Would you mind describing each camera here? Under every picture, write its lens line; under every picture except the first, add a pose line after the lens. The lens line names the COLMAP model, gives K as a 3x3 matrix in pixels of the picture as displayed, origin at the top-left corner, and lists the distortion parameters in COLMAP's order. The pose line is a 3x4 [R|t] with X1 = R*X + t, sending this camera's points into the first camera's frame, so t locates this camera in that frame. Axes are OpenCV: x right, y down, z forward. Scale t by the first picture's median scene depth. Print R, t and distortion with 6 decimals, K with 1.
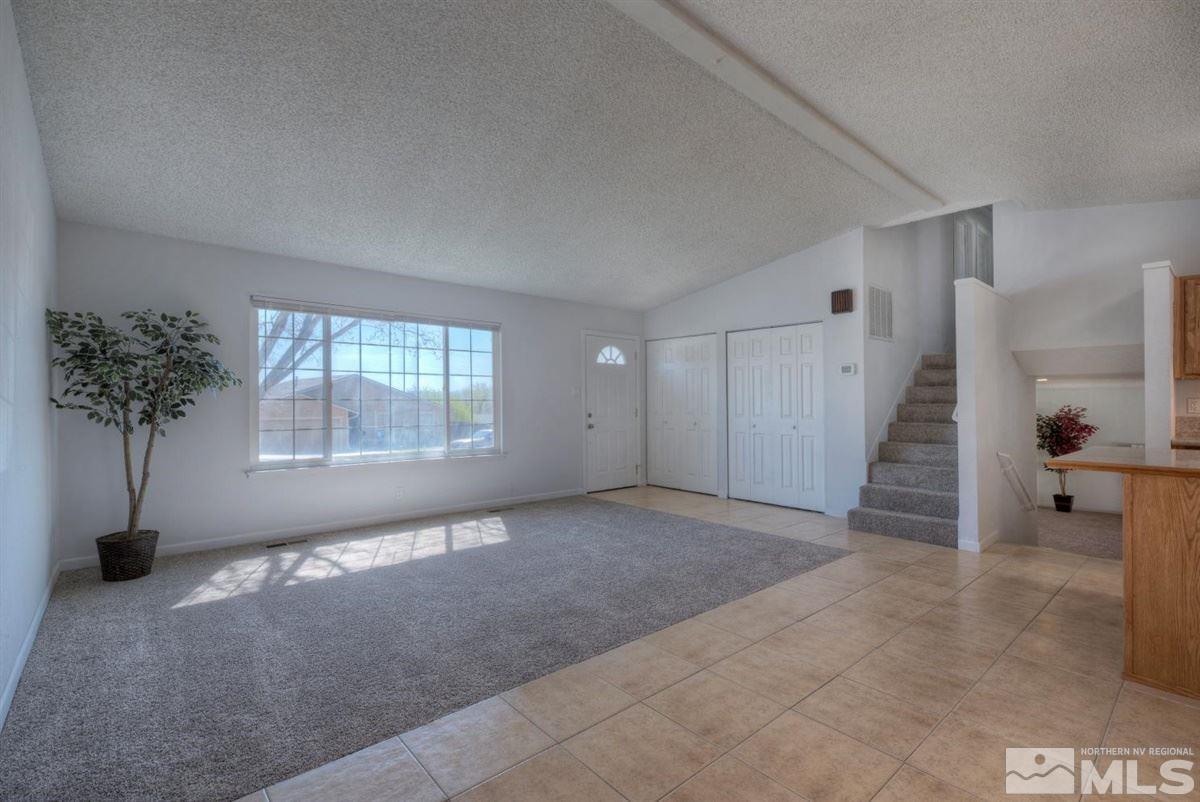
lens RADIAL K [[546.9, 0, 577.9], [0, 546.9, 402.2], [0, 0, 1]] dist [0.000535, 0.000091]
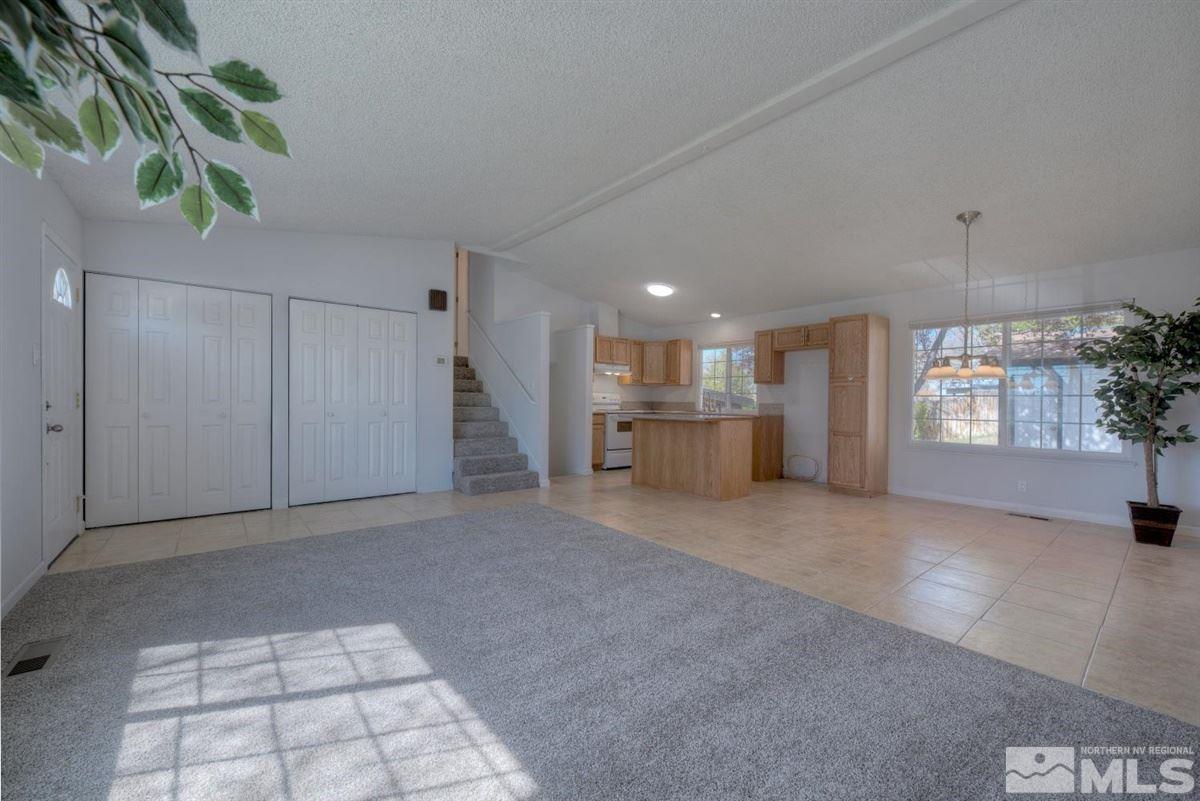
lens RADIAL K [[471.5, 0, 619.5], [0, 471.5, 408.4], [0, 0, 1]] dist [-0.001803, -0.000332]
pose [[-0.012082, -0.022033, 0.999684, -0.678850], [-0.013963, 0.999663, 0.021864, 0.016930], [-0.999830, -0.013695, -0.012386, 0.867622]]
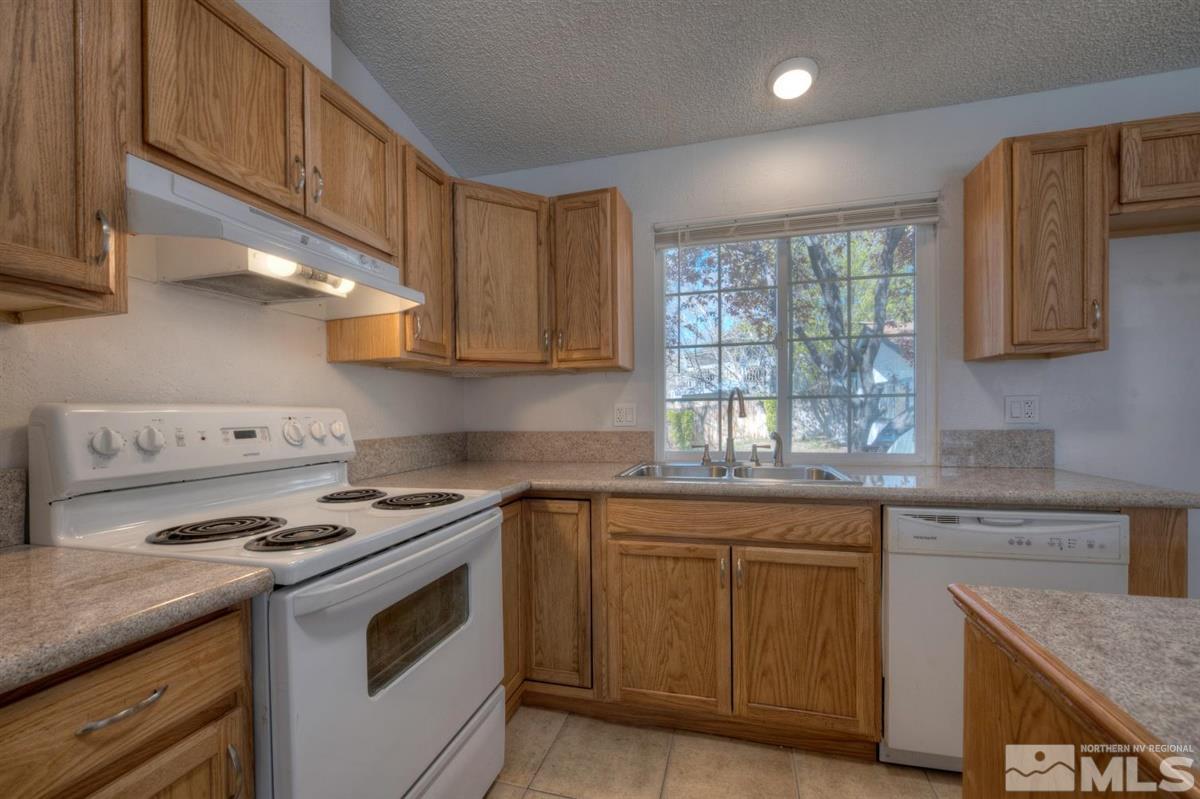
lens RADIAL K [[488.4, 0, 622.5], [0, 488.4, 411.3], [0, 0, 1]] dist [-0.003241, -0.000298]
pose [[-0.576802, -0.000203, 0.816884, 0.862487], [0.008075, 0.999950, 0.005950, 0.001502], [-0.816844, 0.010029, -0.576771, 0.888309]]
